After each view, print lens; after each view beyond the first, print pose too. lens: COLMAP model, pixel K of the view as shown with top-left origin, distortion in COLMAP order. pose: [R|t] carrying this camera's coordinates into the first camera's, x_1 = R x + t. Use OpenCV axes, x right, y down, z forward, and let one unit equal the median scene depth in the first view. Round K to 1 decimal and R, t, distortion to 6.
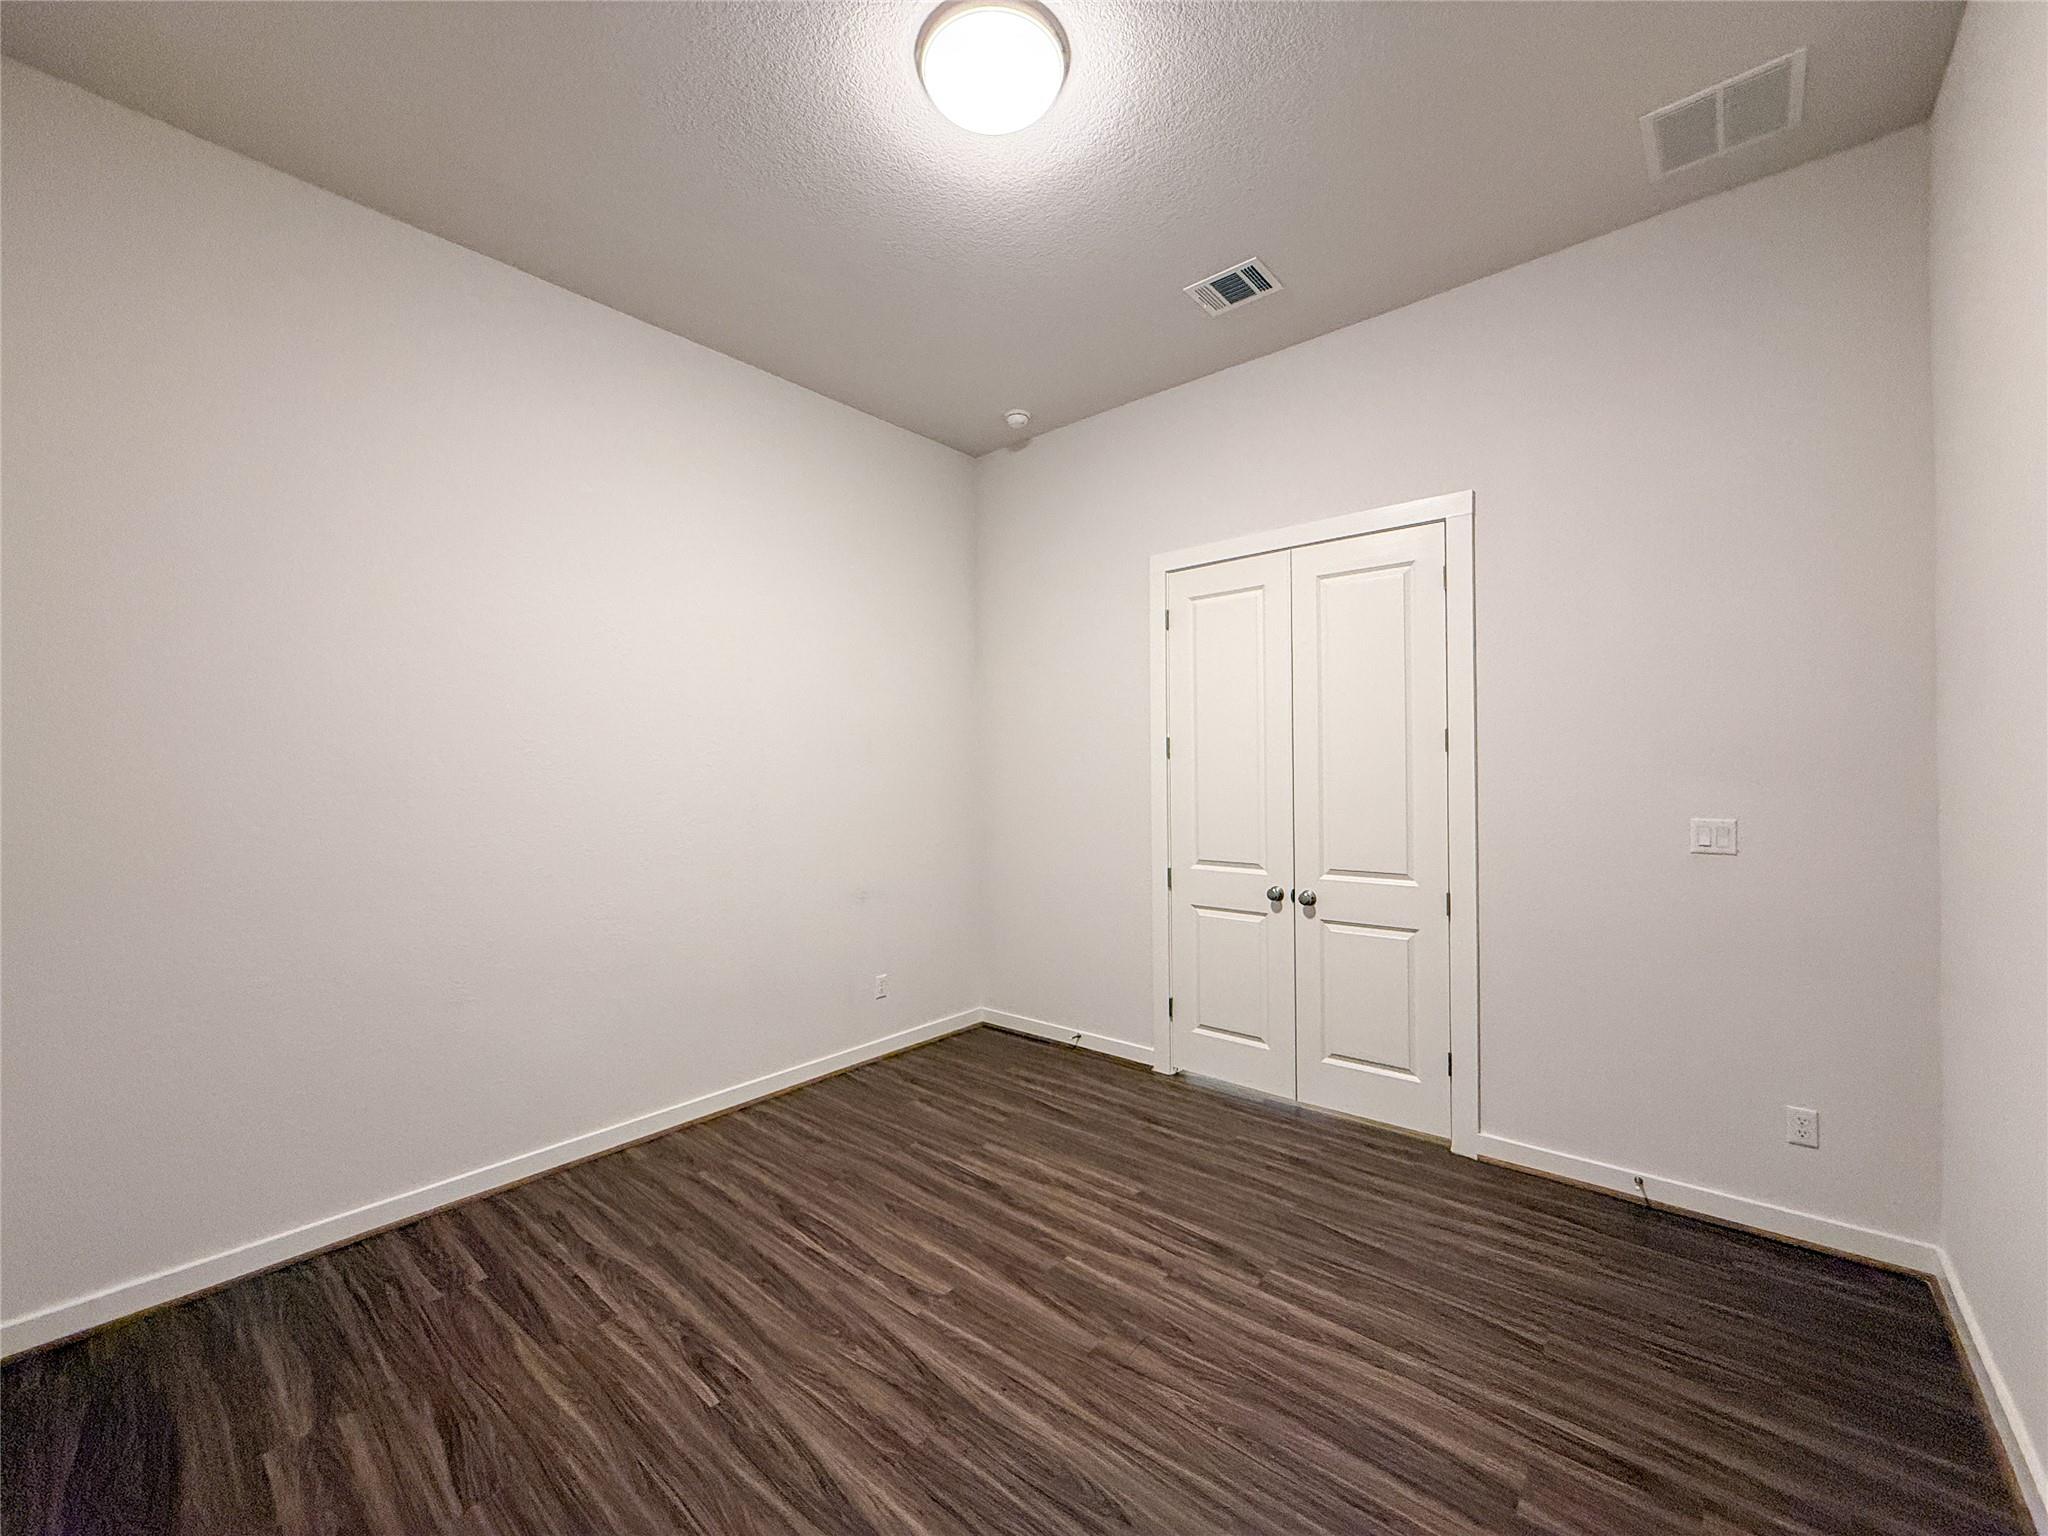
lens RADIAL K [[819.2, 0, 1027.9], [0, 819.2, 760.5], [0, 0, 1]] dist [0.002289, -0.000818]
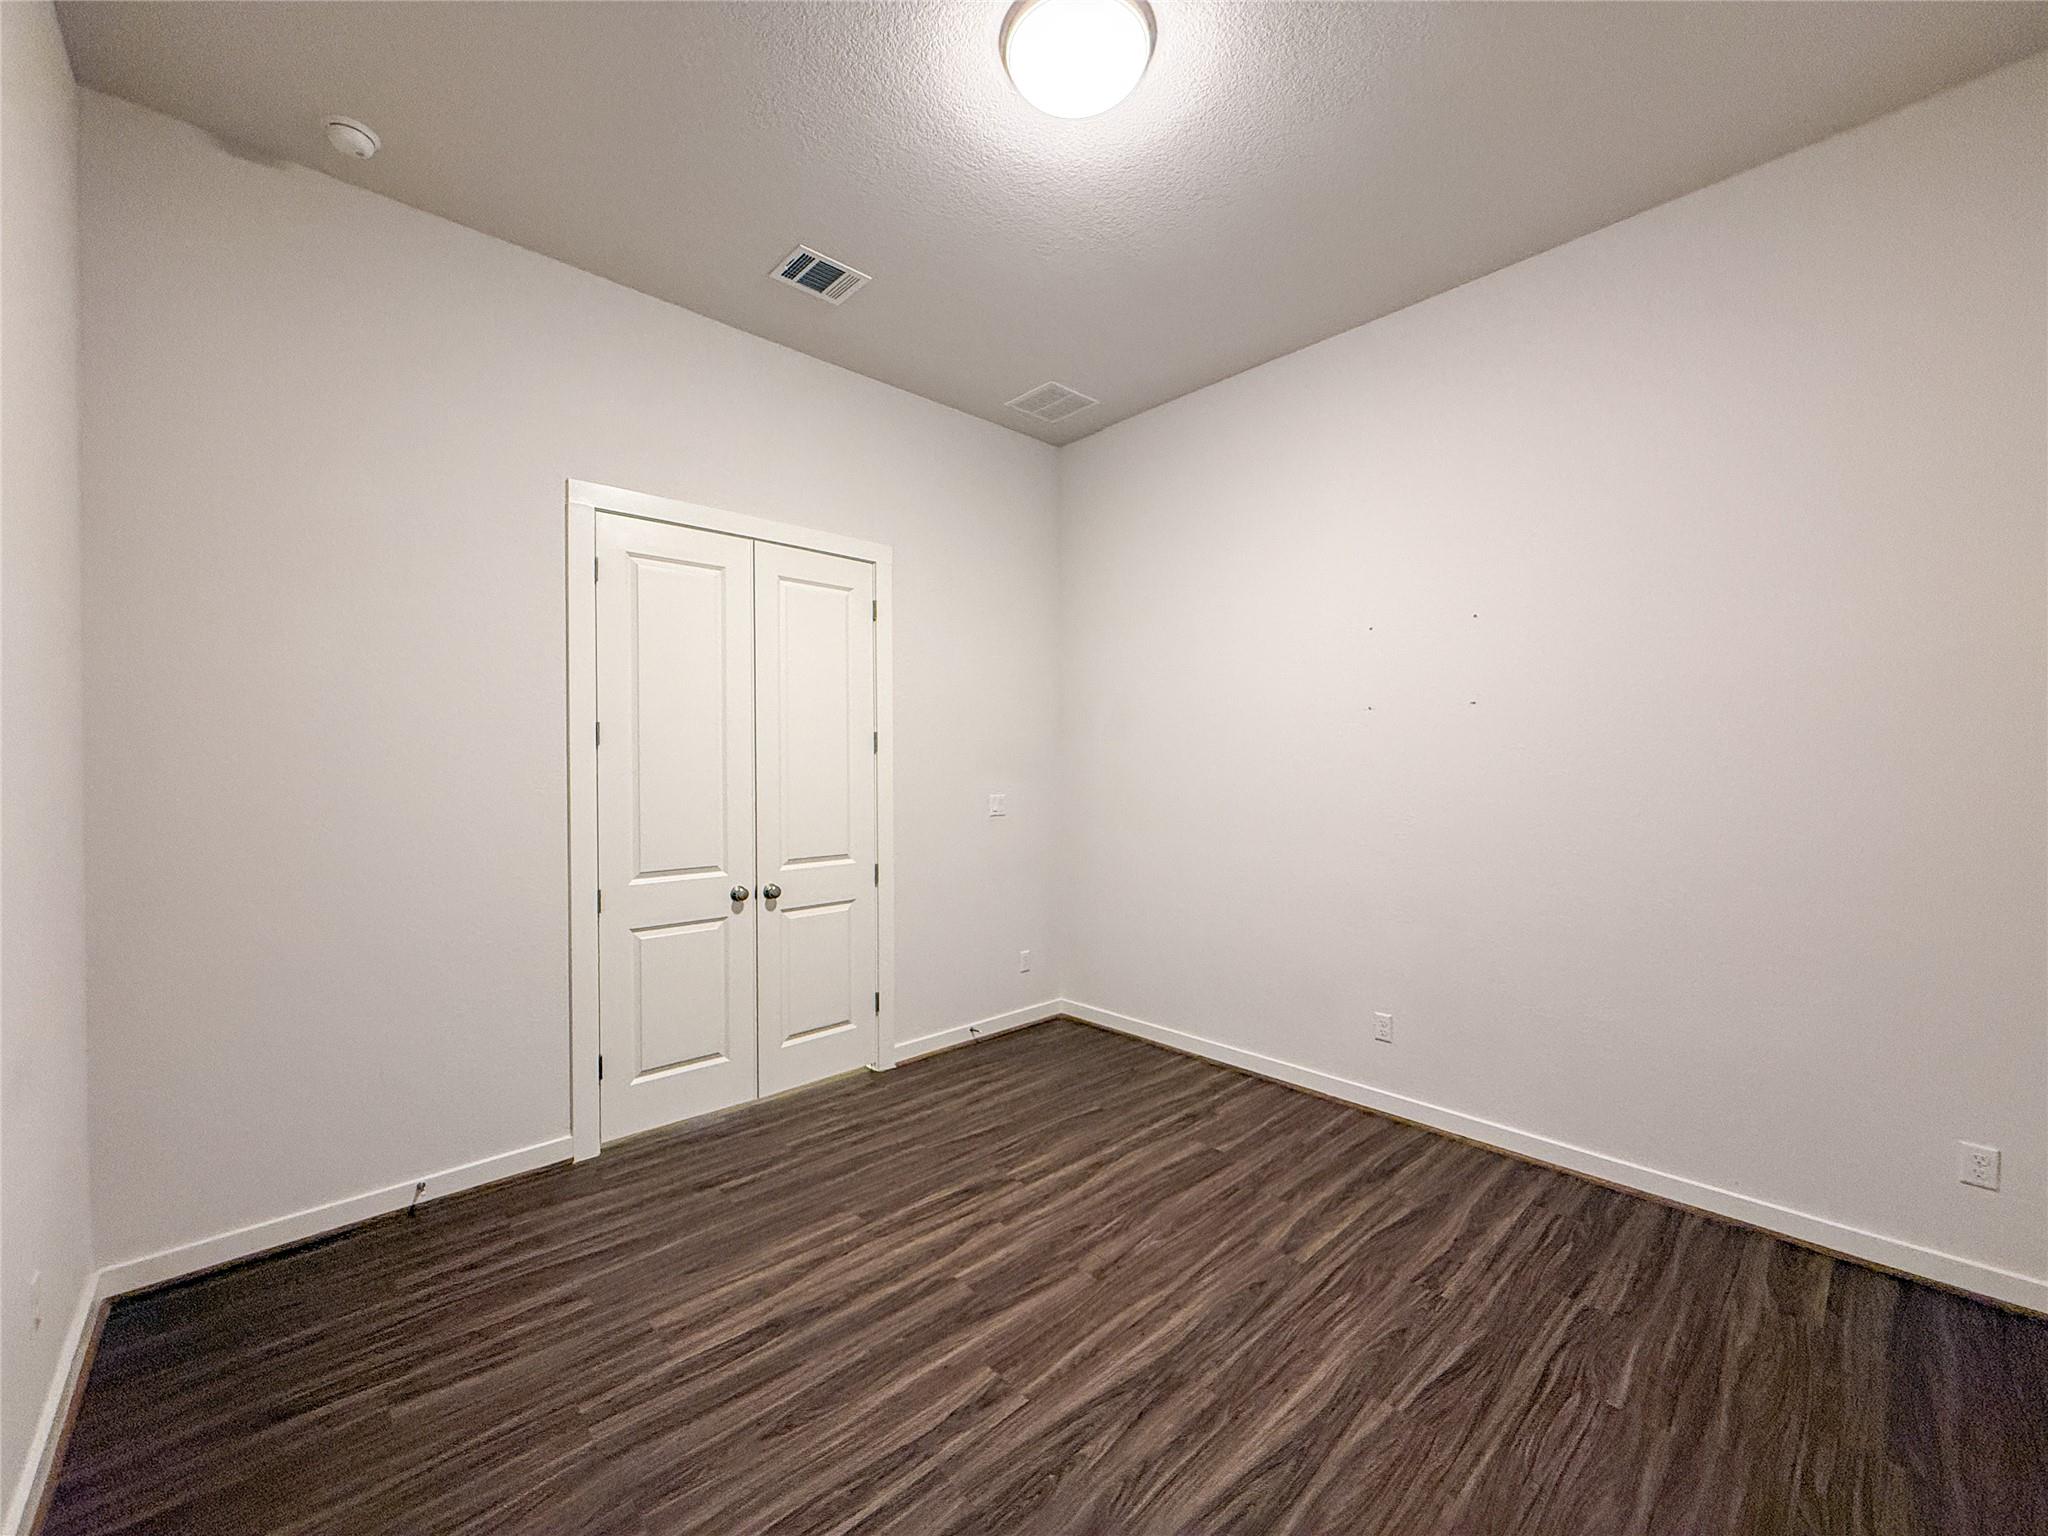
lens RADIAL K [[819.2, 0, 1014.2], [0, 819.2, 762.2], [0, 0, 1]] dist [0.002289, -0.000818]
pose [[0.112310, 0.012304, 0.993597, -0.868952], [-0.011533, 0.999872, -0.011078, 0.021923], [-0.993606, -0.010215, 0.112438, 0.812113]]
